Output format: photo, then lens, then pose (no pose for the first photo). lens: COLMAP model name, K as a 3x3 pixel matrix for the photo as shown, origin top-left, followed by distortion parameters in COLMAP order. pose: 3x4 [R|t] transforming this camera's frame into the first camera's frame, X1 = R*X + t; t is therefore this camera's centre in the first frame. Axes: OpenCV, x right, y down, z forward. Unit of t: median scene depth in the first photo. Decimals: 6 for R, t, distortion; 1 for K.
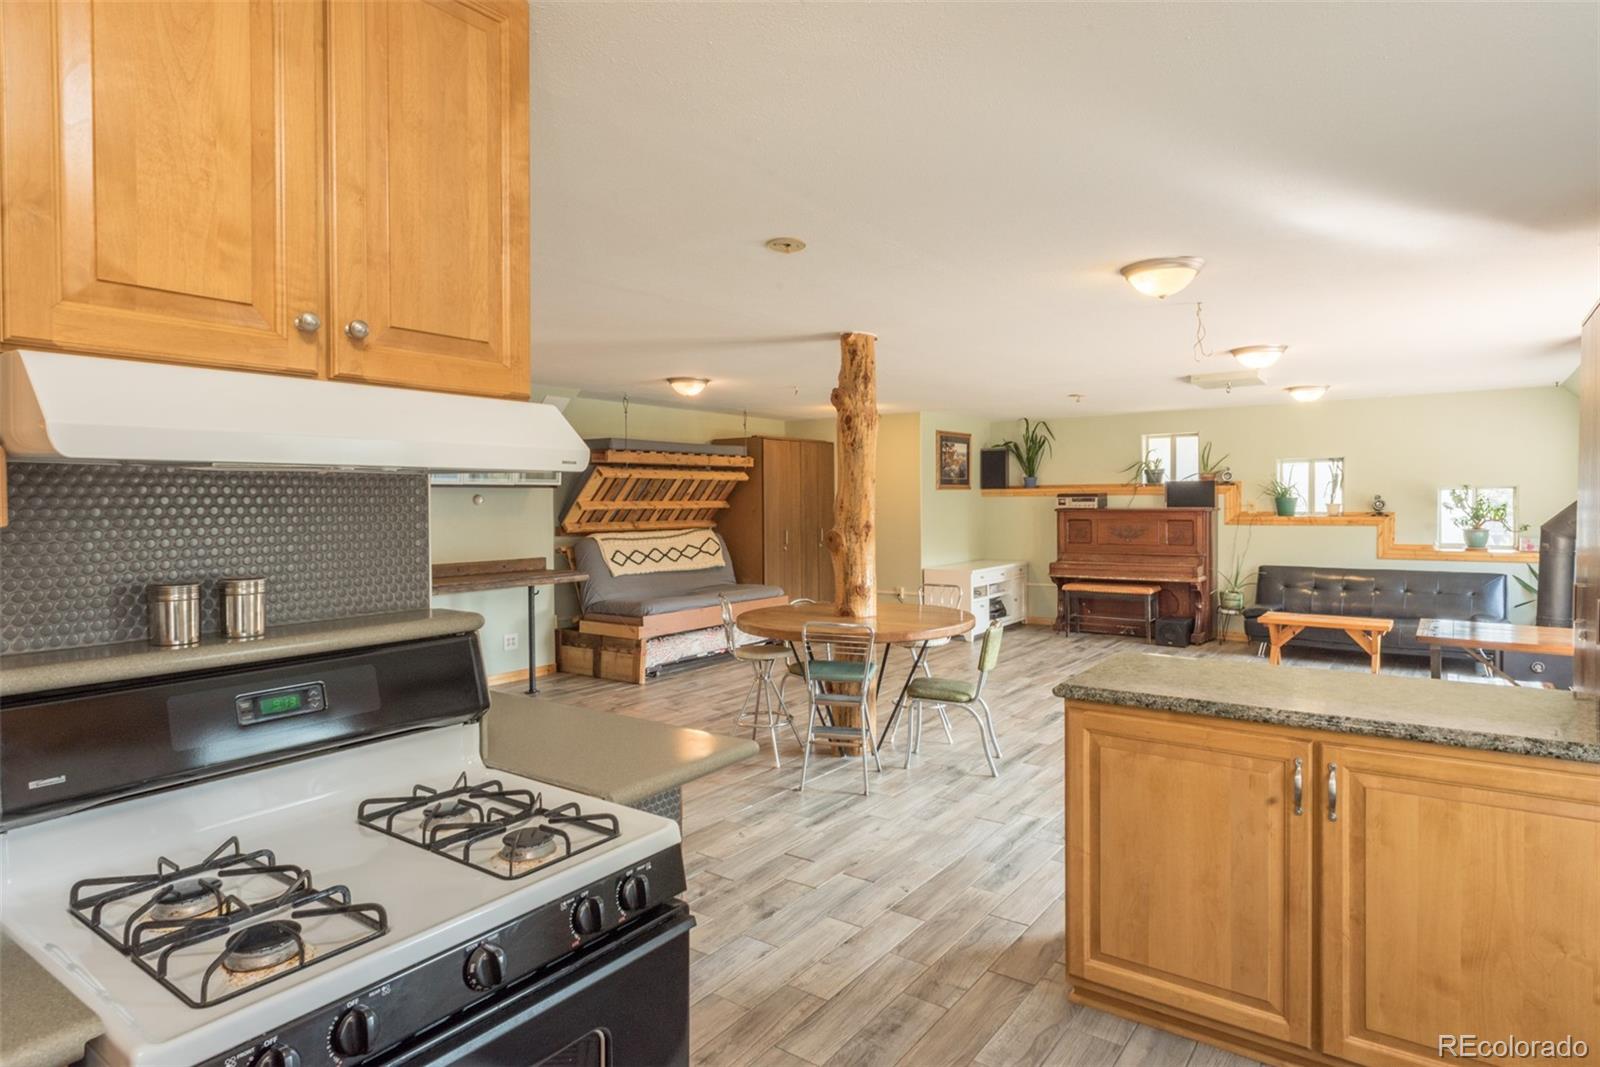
lens RADIAL K [[890.4, 0, 804.9], [0, 890.4, 517.2], [0, 0, 1]] dist [0.028706, 0.000715]
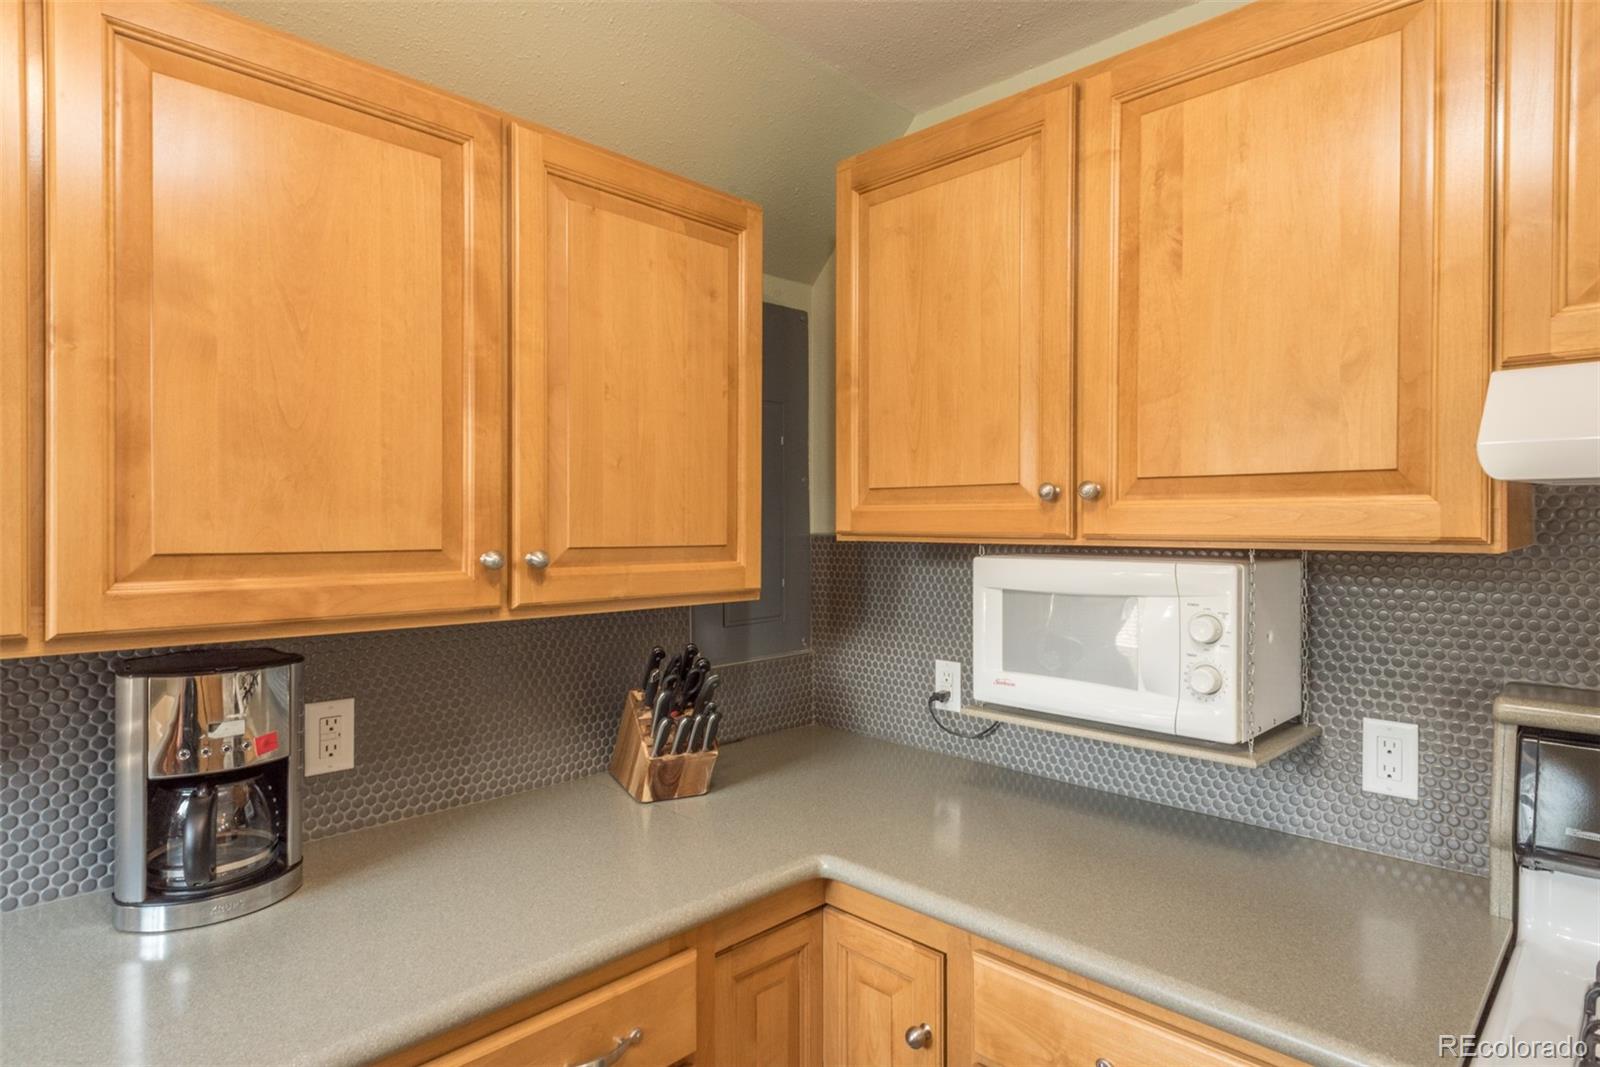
lens RADIAL K [[879.8, 0, 800.0], [0, 879.8, 533.5], [0, 0, 1]] dist [0.020865, 0.000251]
pose [[-0.147059, 0.014254, -0.989025, 0.023005], [-0.020297, 0.999642, 0.017425, -0.001332], [0.988920, 0.022636, -0.146717, 0.046221]]
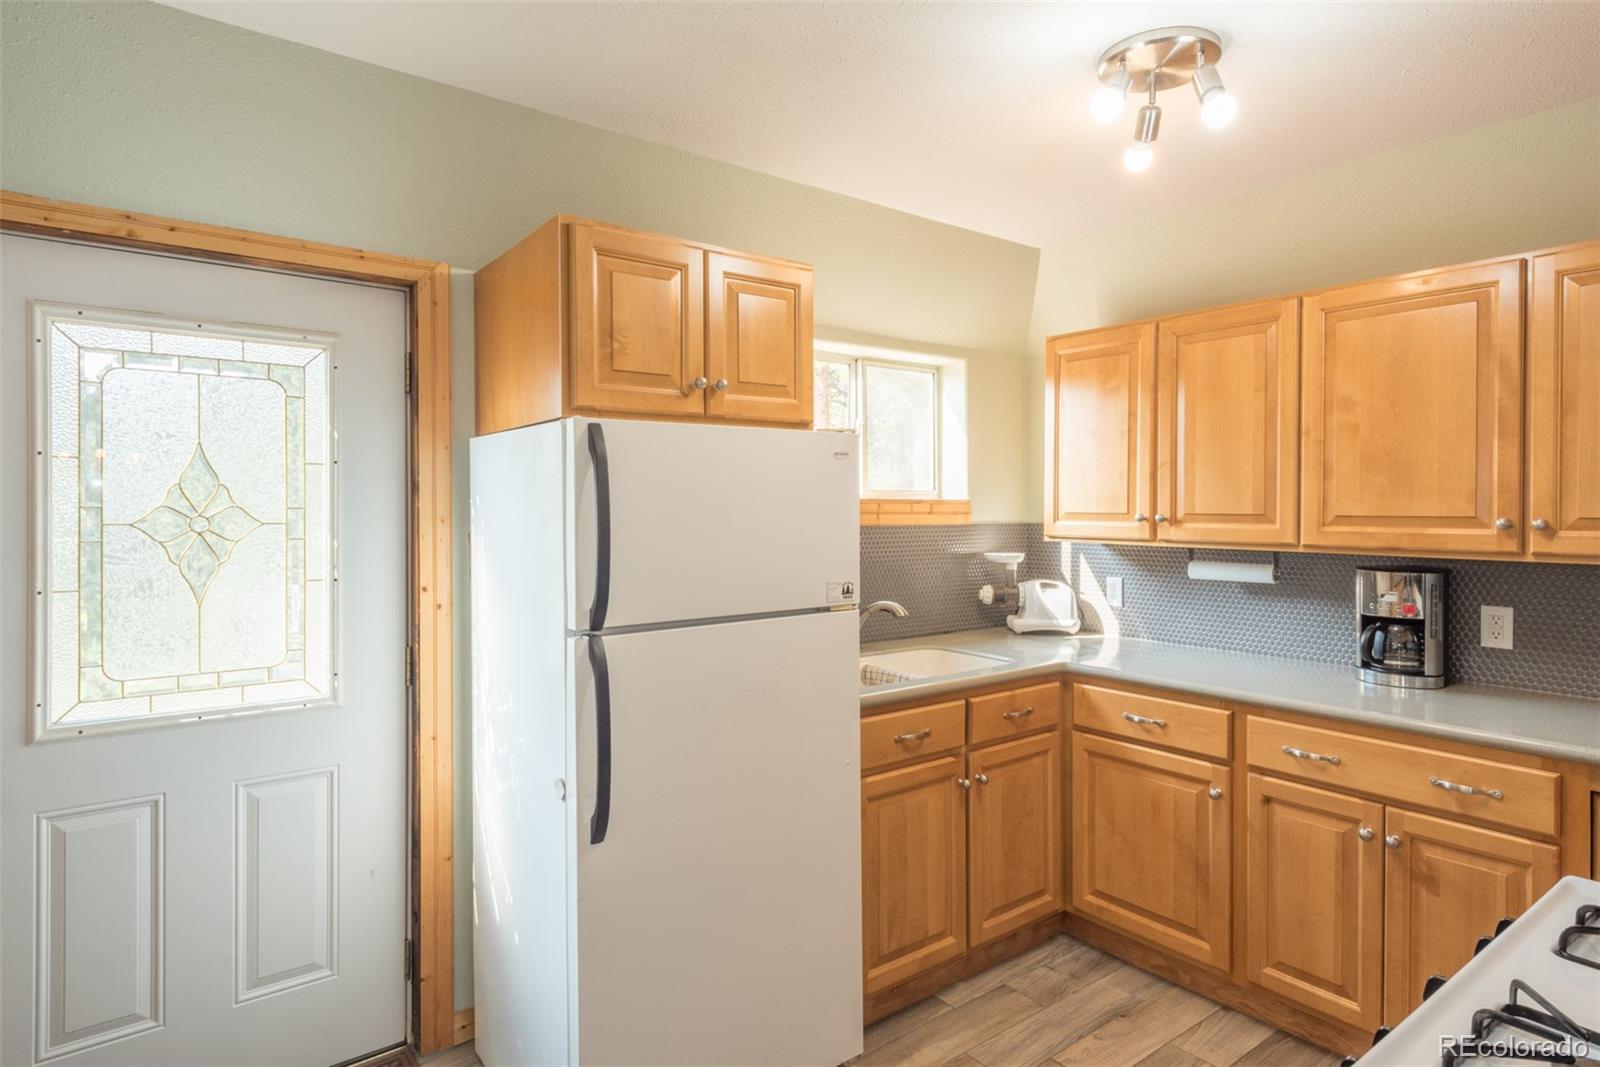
lens RADIAL K [[882.3, 0, 809.7], [0, 882.3, 517.5], [0, 0, 1]] dist [0.004917, 0.000038]
pose [[-0.957992, 0.001982, 0.286788, -0.000057], [0.010541, 0.999544, 0.028304, -0.004485], [-0.286601, 0.030138, -0.957576, 0.294149]]
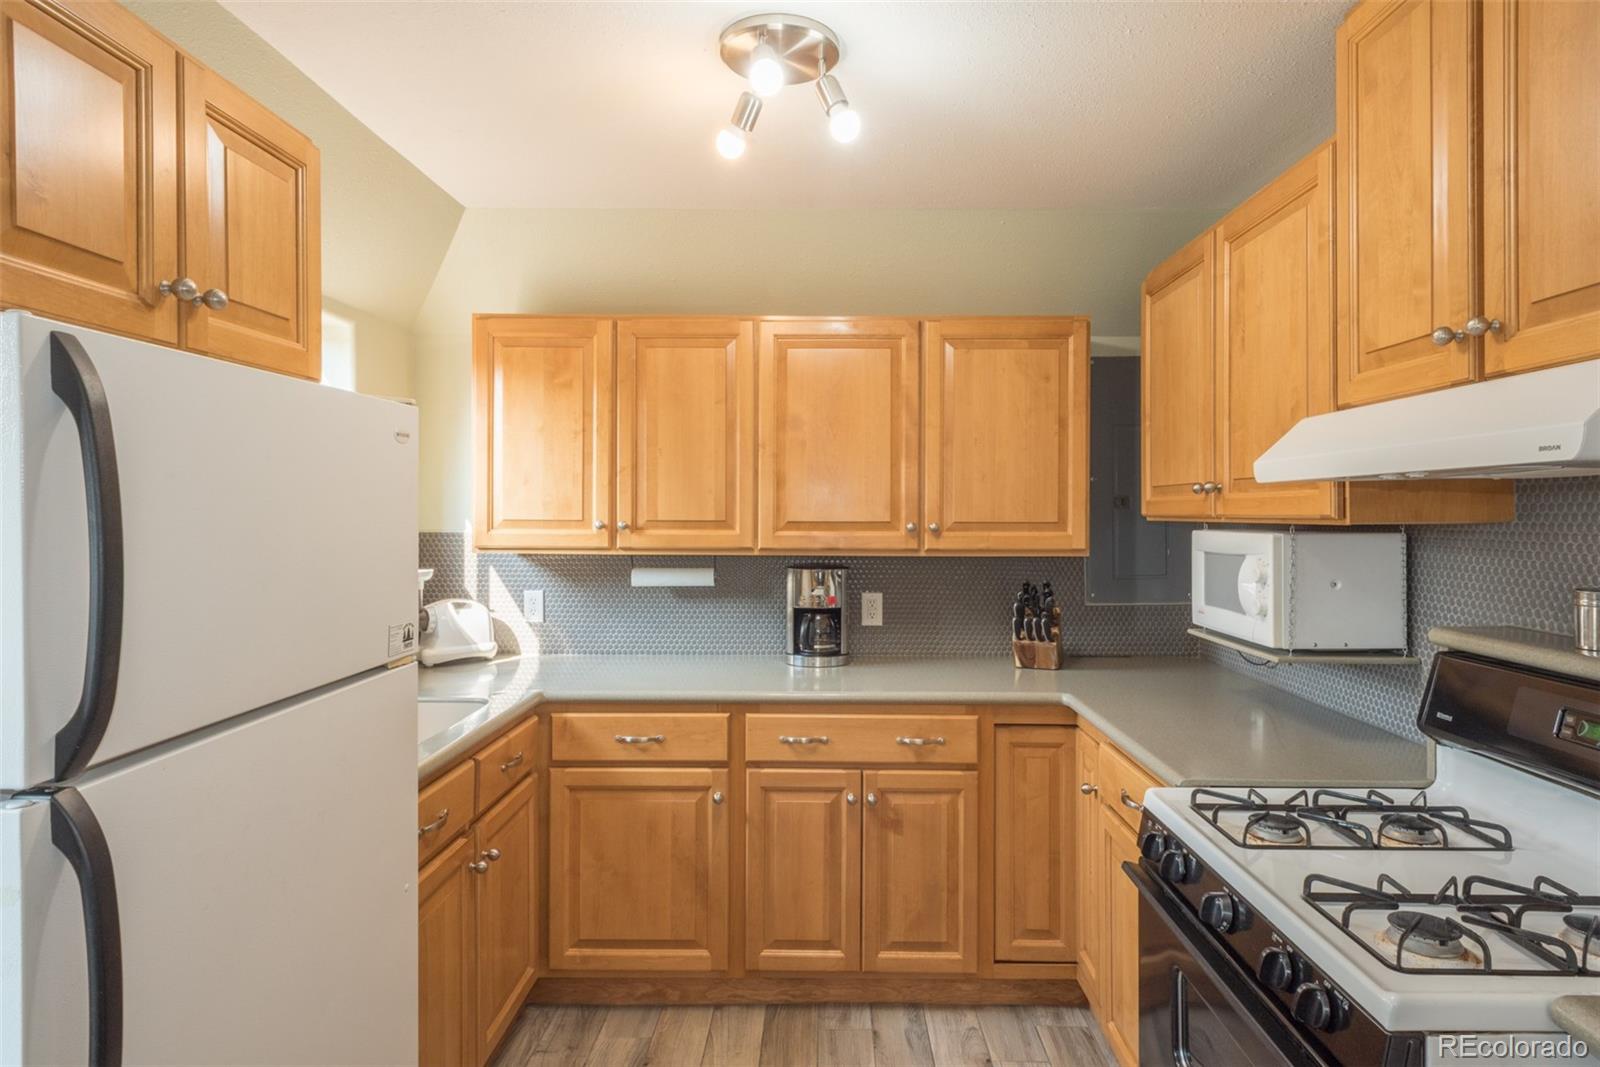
lens RADIAL K [[881.1, 0, 806.8], [0, 881.1, 523.3], [0, 0, 1]] dist [0.021308, -0.000885]
pose [[-0.821887, 0.010773, -0.569549, 0.105117], [-0.007150, 0.999547, 0.029225, -0.003853], [0.569606, 0.028092, -0.821438, 0.230986]]
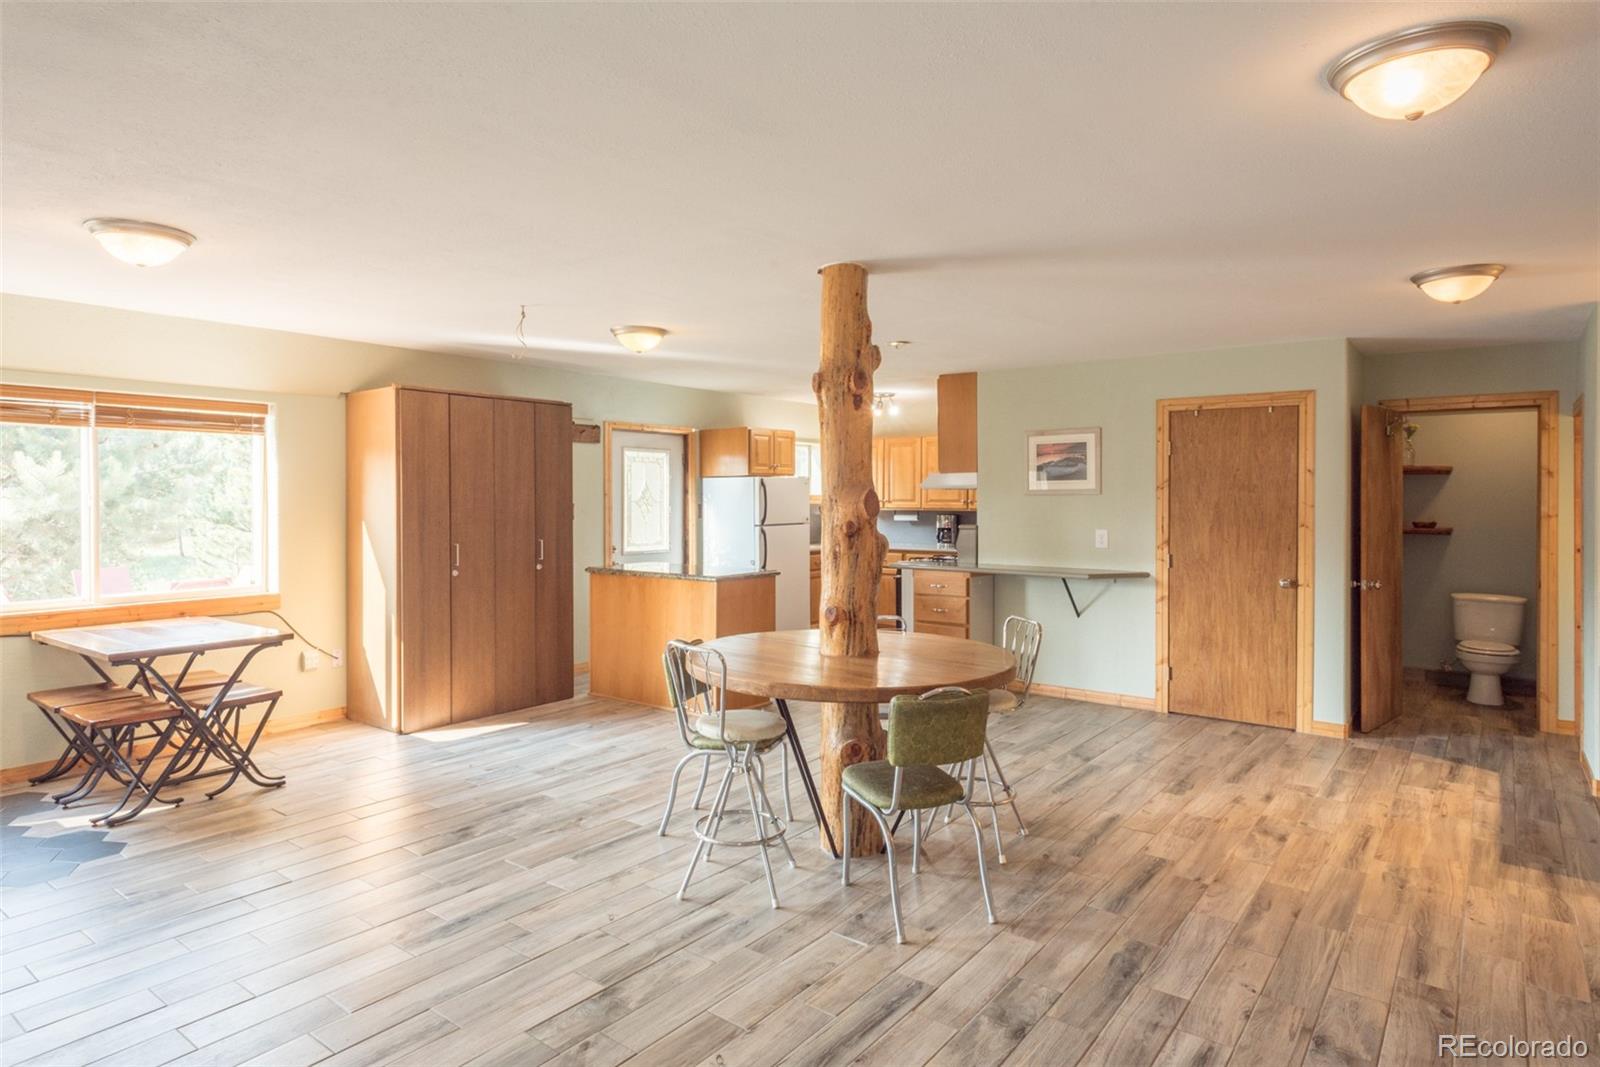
lens RADIAL K [[904.8, 0, 804.6], [0, 904.8, 501.4], [0, 0, 1]] dist [0.007610, -0.001100]
pose [[-0.999800, 0.006042, 0.019045, 0.050087], [0.006466, 0.999730, 0.022310, -0.018957], [-0.018905, 0.022428, -0.999570, 1.107486]]
